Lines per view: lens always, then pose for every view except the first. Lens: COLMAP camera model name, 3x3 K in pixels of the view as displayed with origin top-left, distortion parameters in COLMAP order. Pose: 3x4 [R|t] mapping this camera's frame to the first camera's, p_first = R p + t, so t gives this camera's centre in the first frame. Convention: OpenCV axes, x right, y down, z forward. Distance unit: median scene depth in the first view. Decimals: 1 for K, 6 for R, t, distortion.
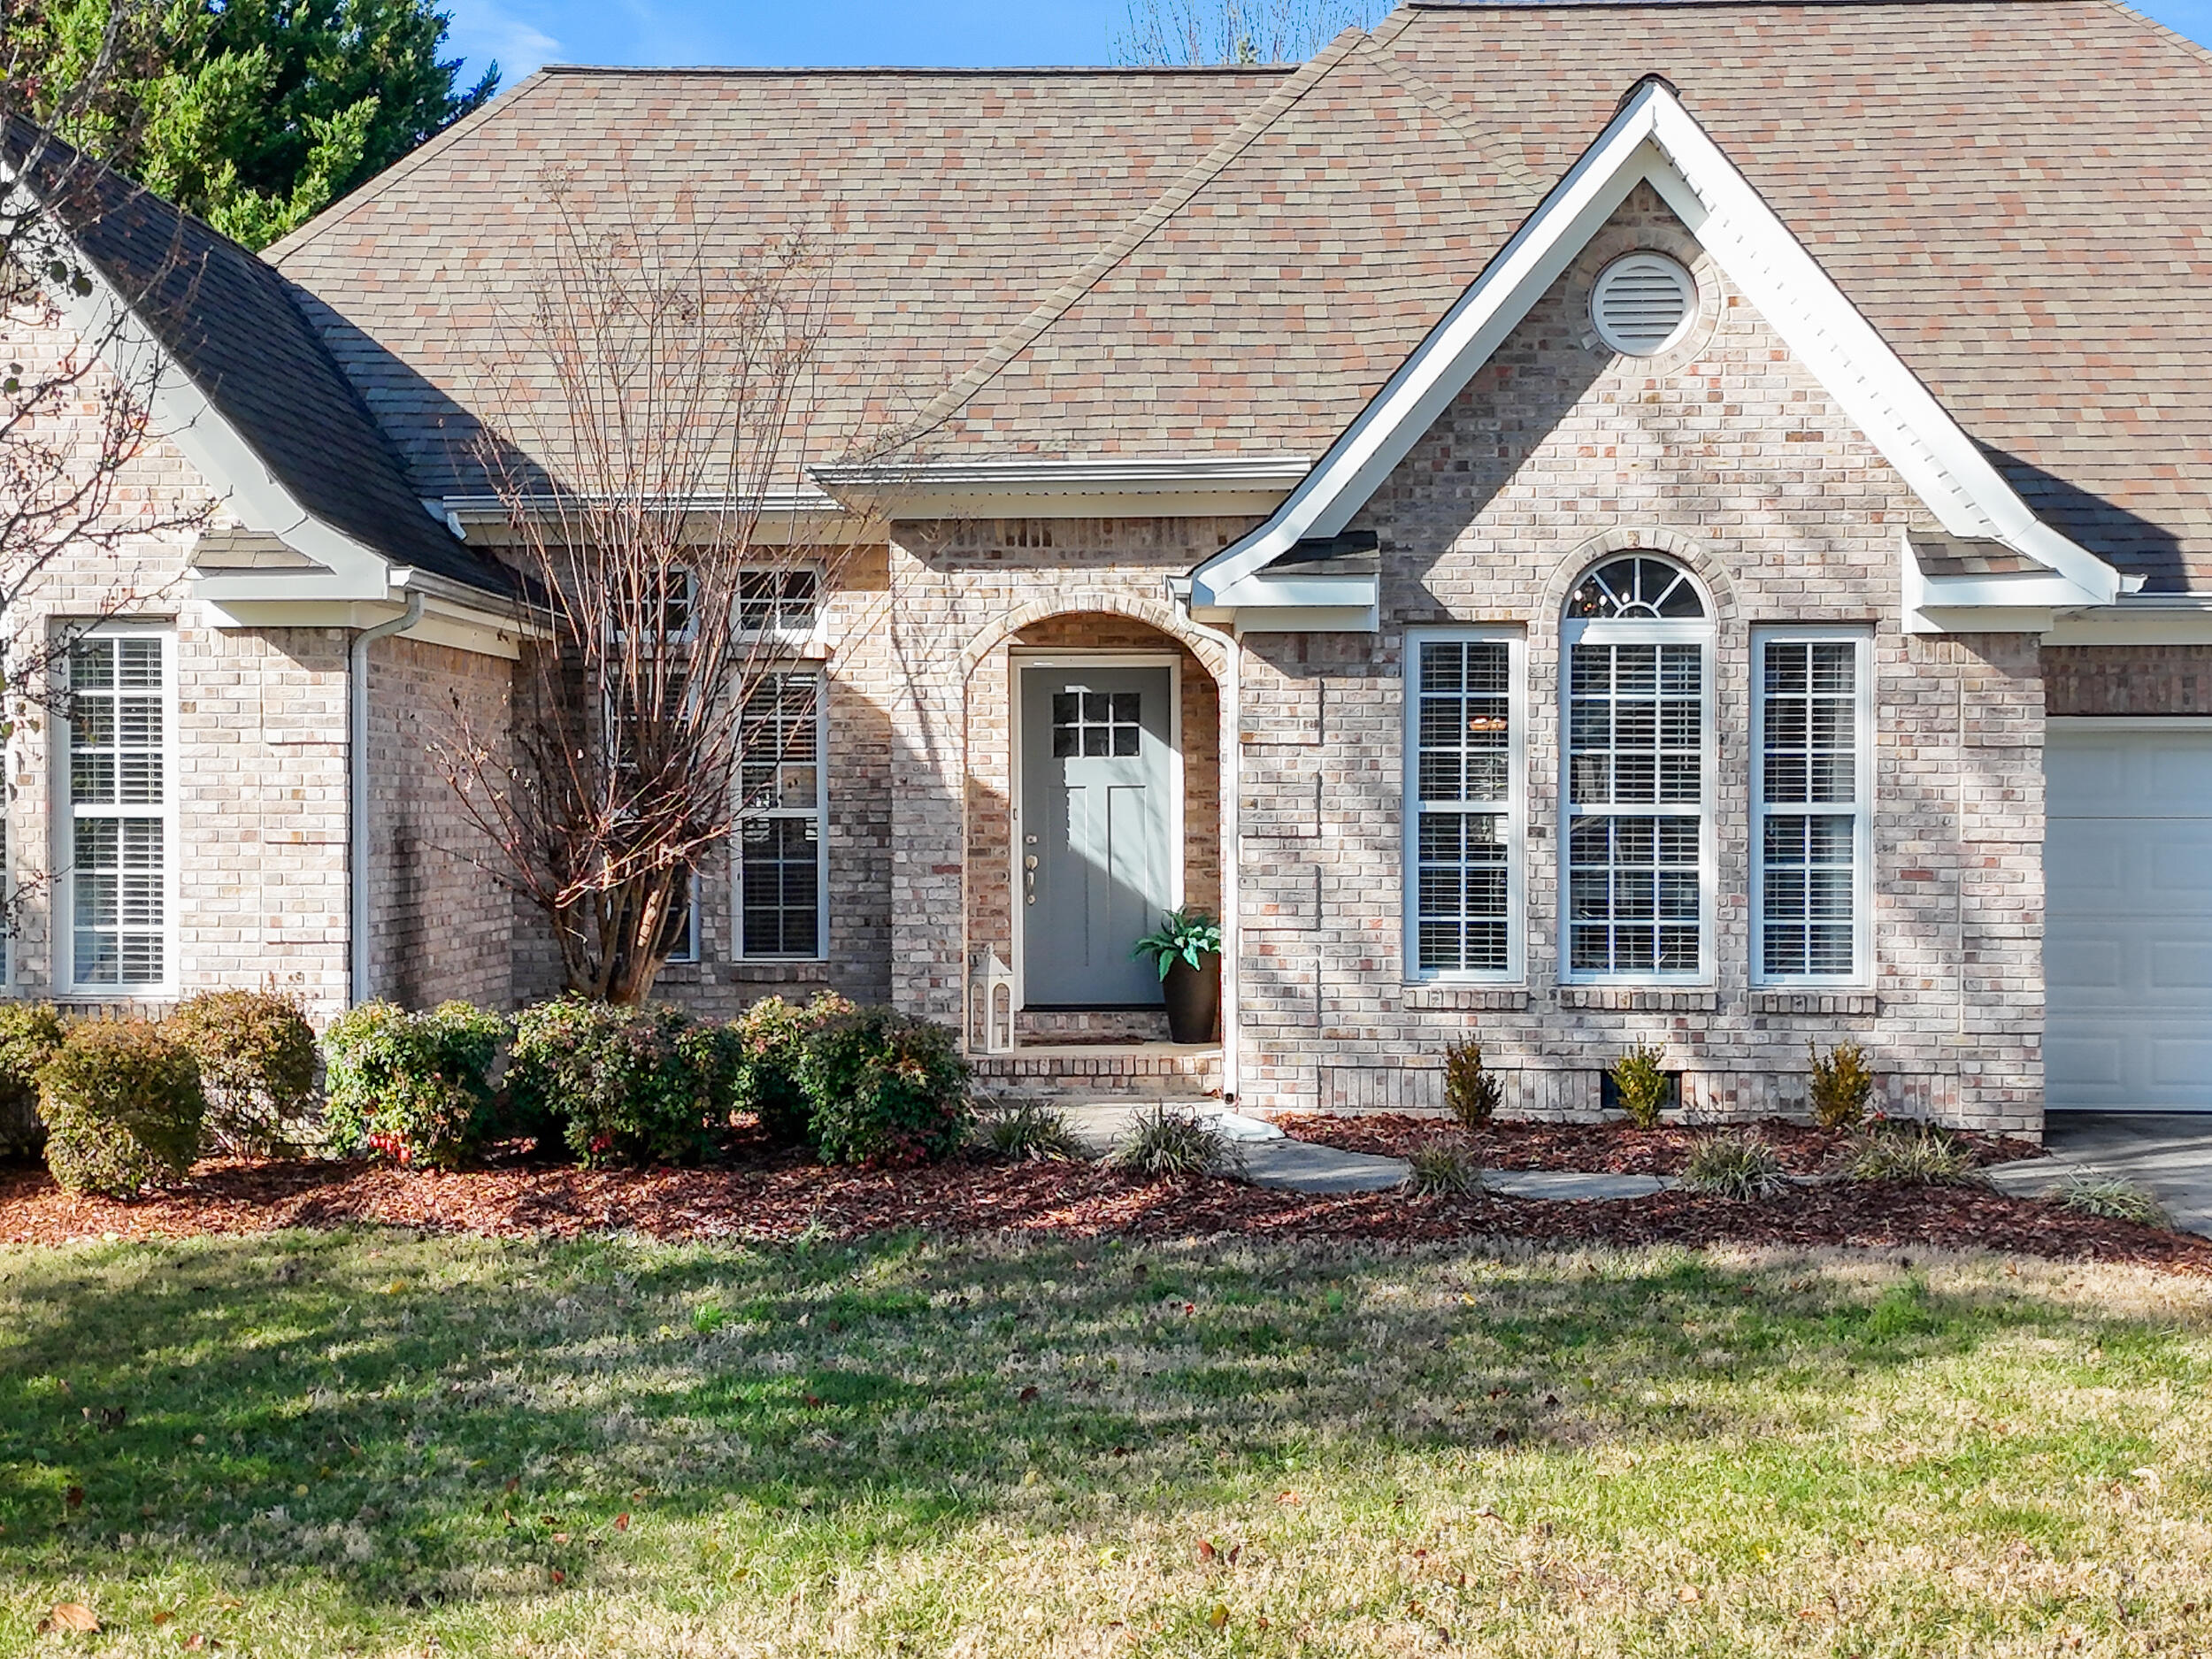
lens RADIAL K [[2578.8, 0, 1106.0], [0, 2578.8, 829.5], [0, 0, 1]] dist [0.024624, -0.064595]
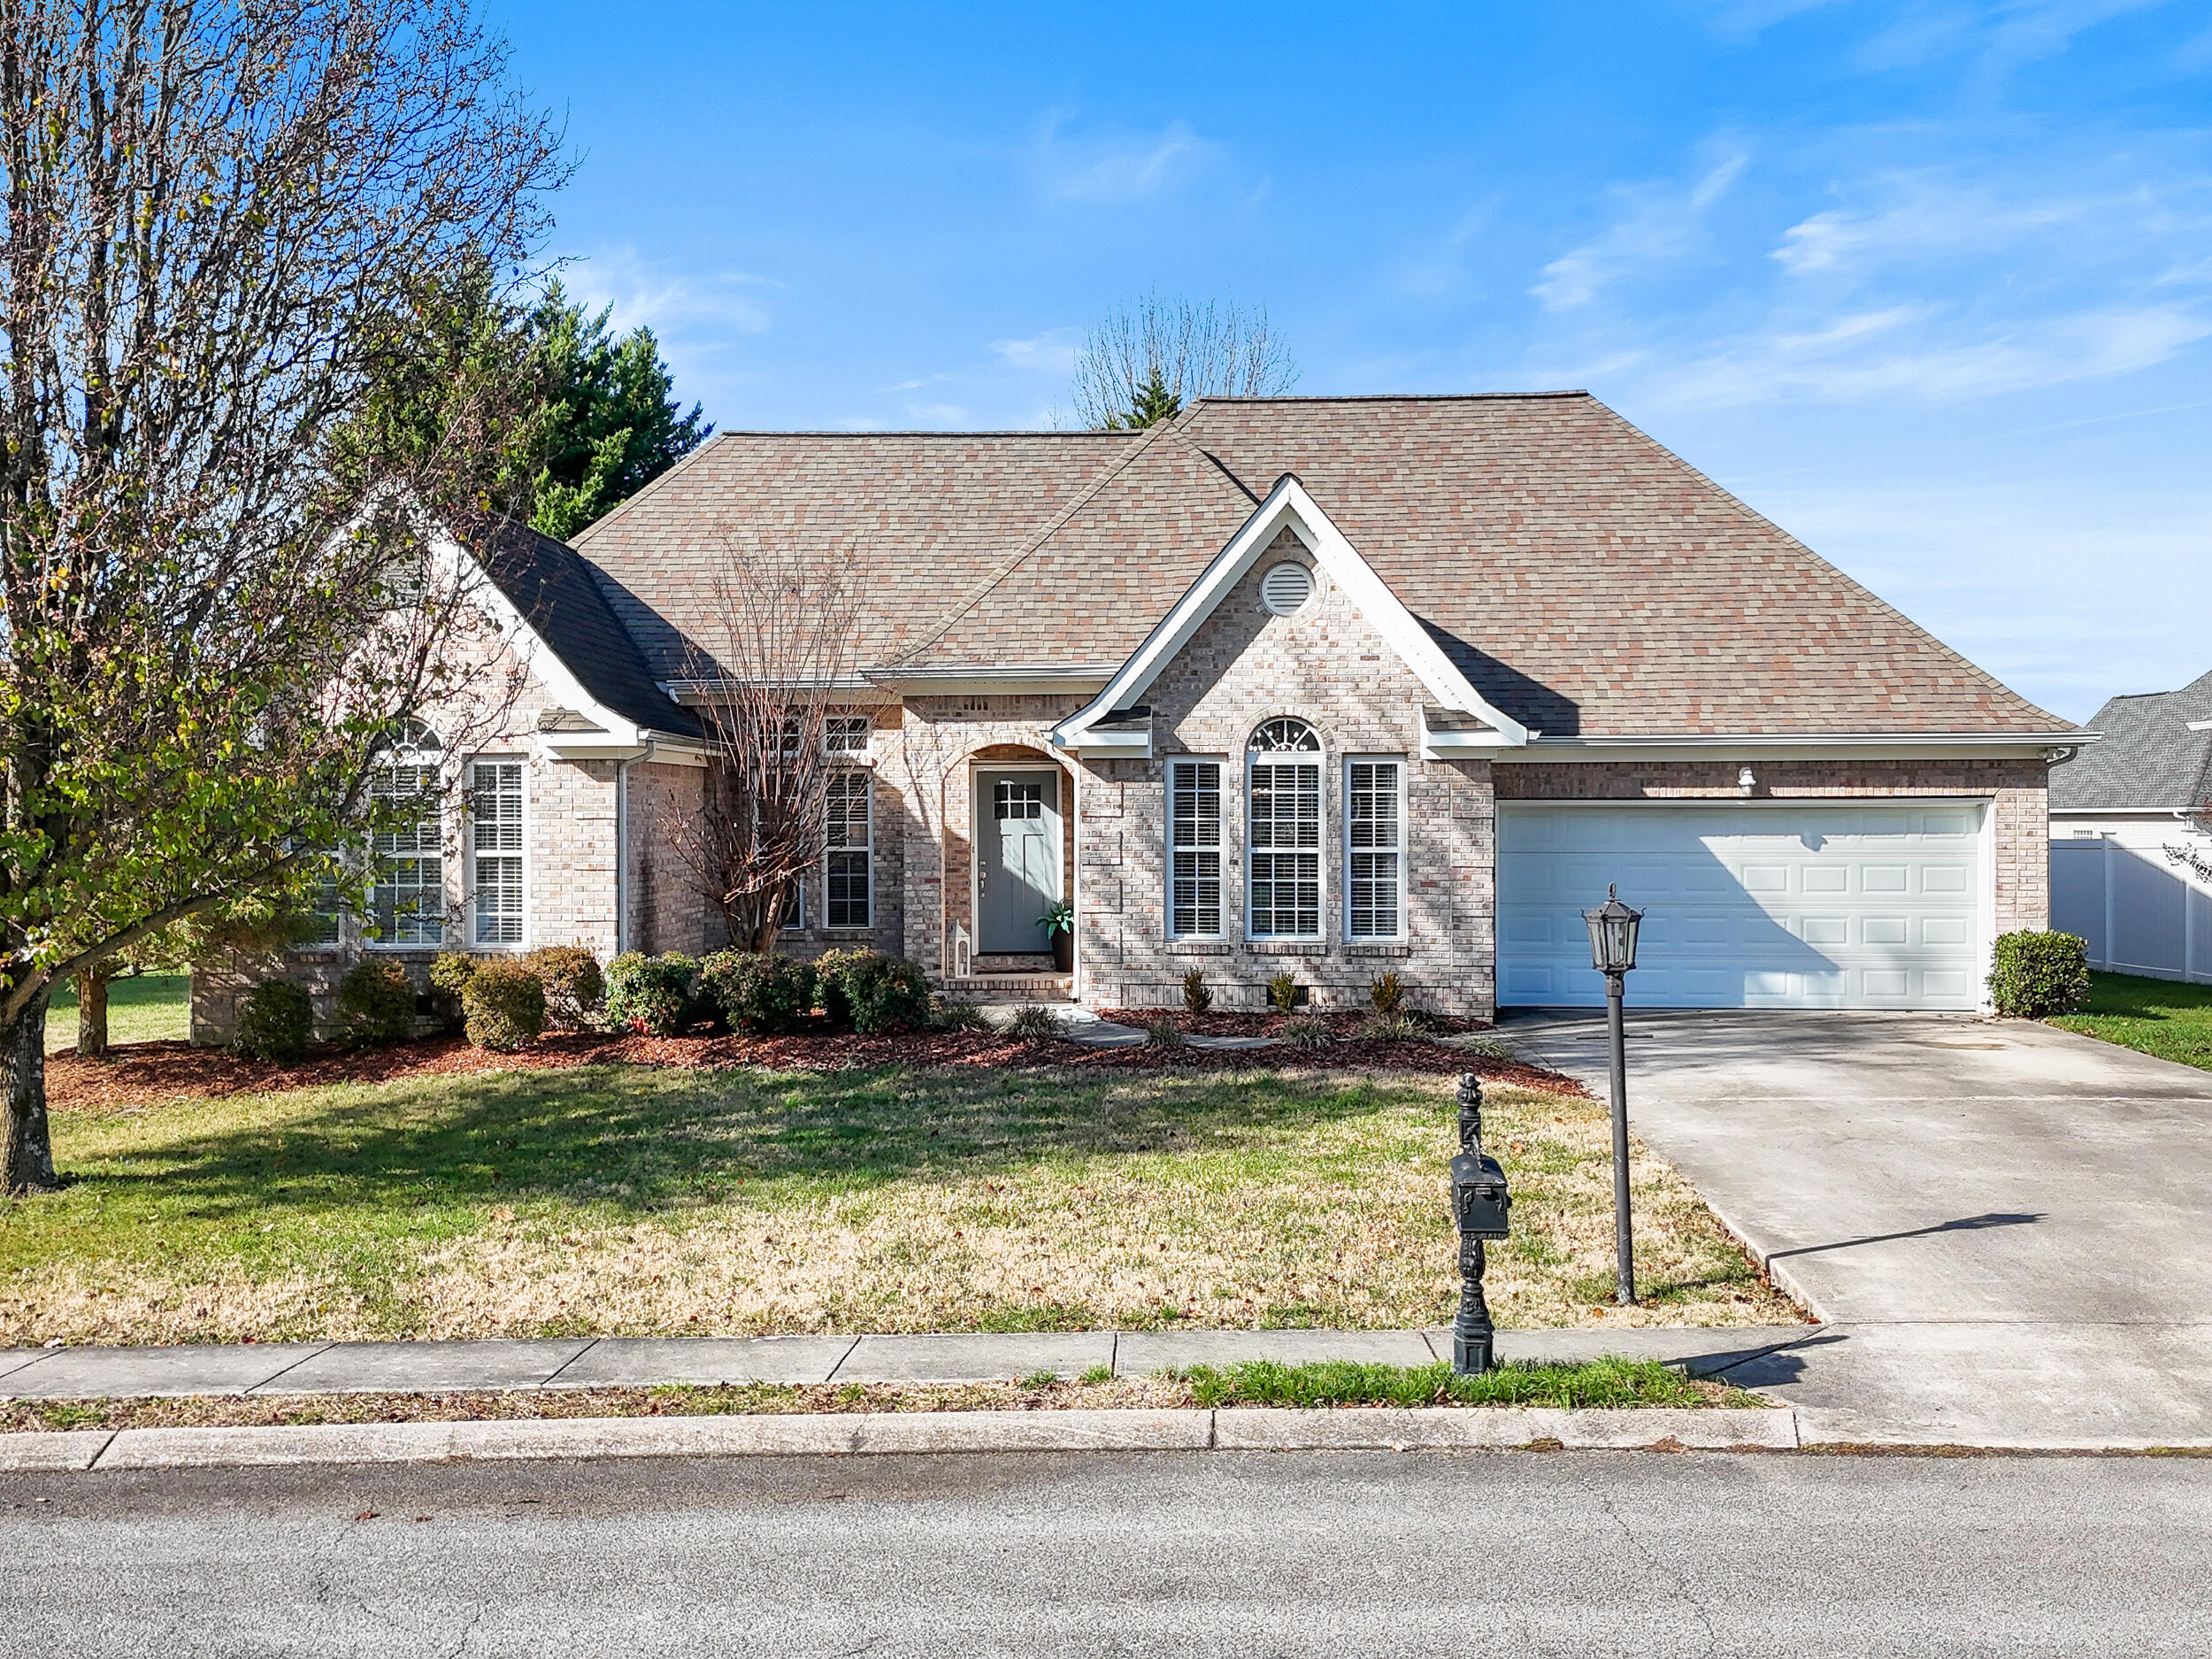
lens RADIAL K [[1649.9, 0, 1106.0], [0, 1649.9, 829.5], [0, 0, 1]] dist [0.002692, -0.002412]
pose [[0.999981, -0.001554, 0.006011, 0.064659], [0.001583, 0.999987, -0.004848, -0.017787], [-0.006004, 0.004857, 0.999970, -0.234990]]
